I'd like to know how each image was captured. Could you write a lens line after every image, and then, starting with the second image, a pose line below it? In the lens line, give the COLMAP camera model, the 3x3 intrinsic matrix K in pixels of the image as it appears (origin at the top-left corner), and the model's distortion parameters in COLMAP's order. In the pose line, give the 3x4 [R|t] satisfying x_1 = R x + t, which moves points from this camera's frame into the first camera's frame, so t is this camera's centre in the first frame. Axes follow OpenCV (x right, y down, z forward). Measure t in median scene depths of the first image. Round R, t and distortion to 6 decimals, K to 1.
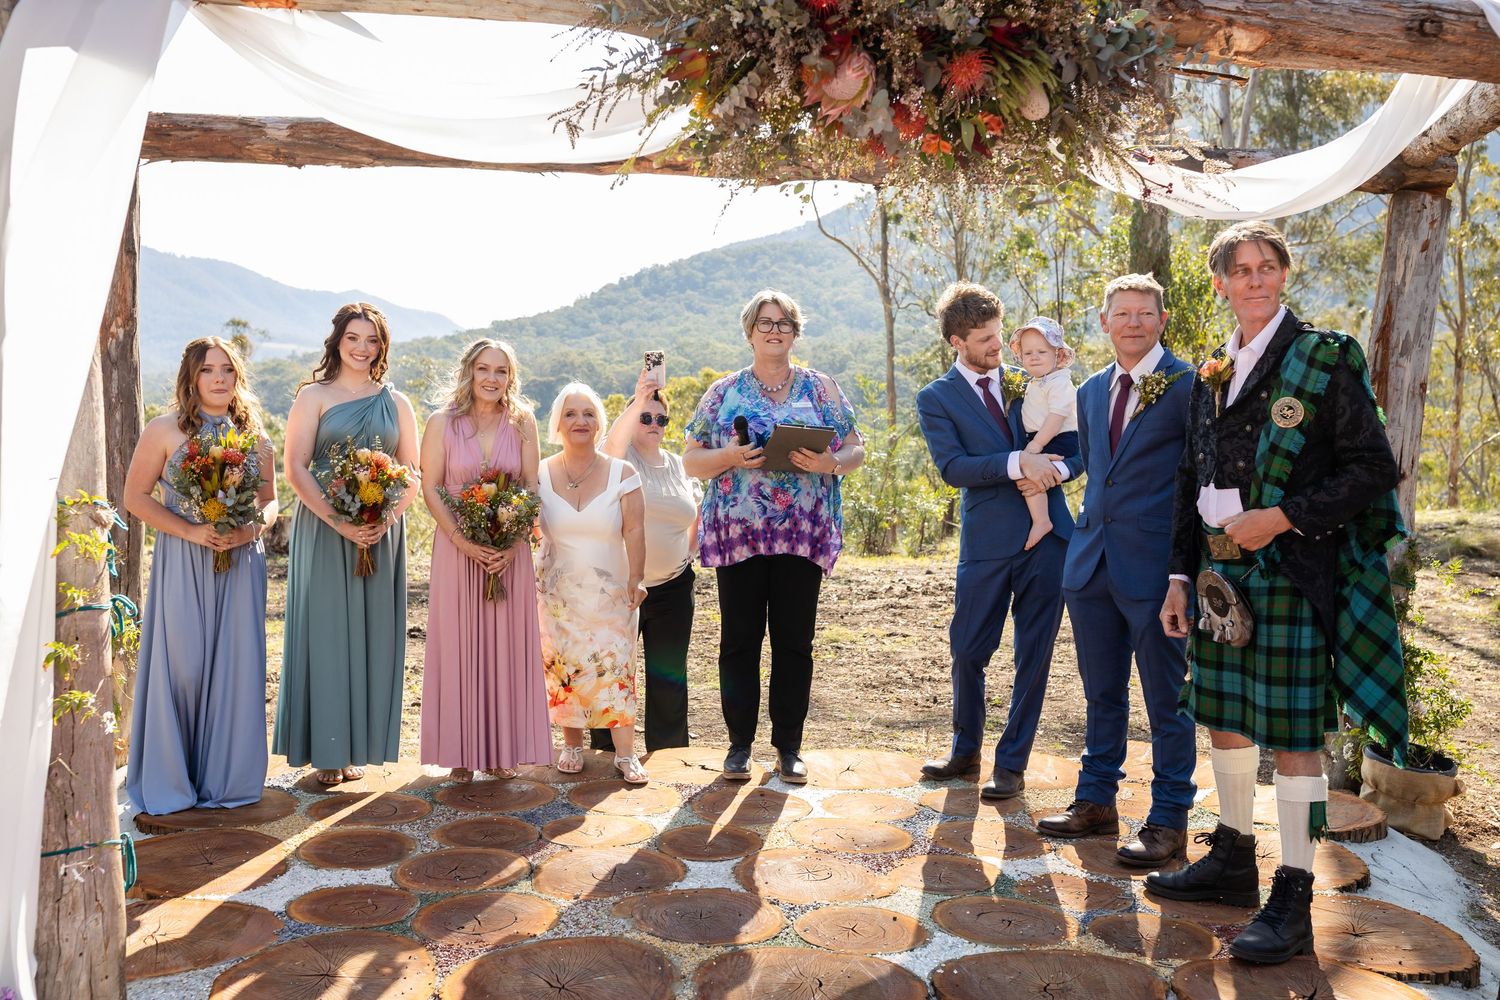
lens RADIAL K [[1673.5, 0, 745.1], [0, 1673.5, 393.3], [0, 0, 1]] dist [0.074347, -0.093256]
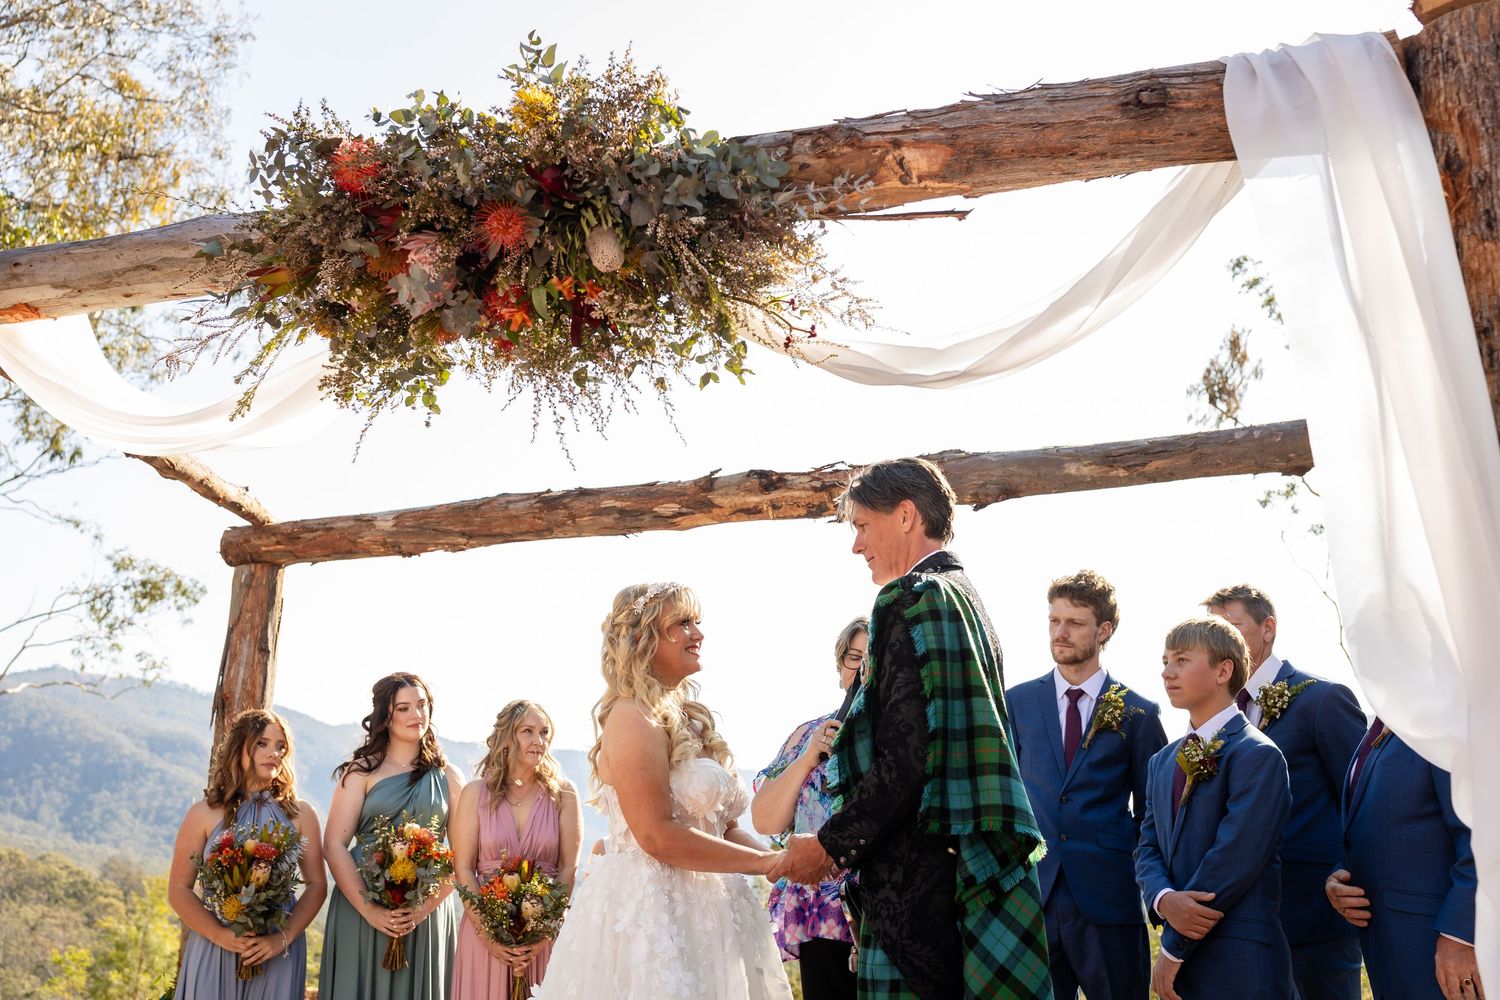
lens RADIAL K [[1673.5, 0, 745.1], [0, 1673.5, 393.3], [0, 0, 1]] dist [0.074347, -0.093256]
pose [[0.882510, -0.164393, -0.440626, 0.404657], [0.004479, 0.939812, -0.341663, 0.130428], [0.470272, 0.299548, 0.830130, 0.217308]]
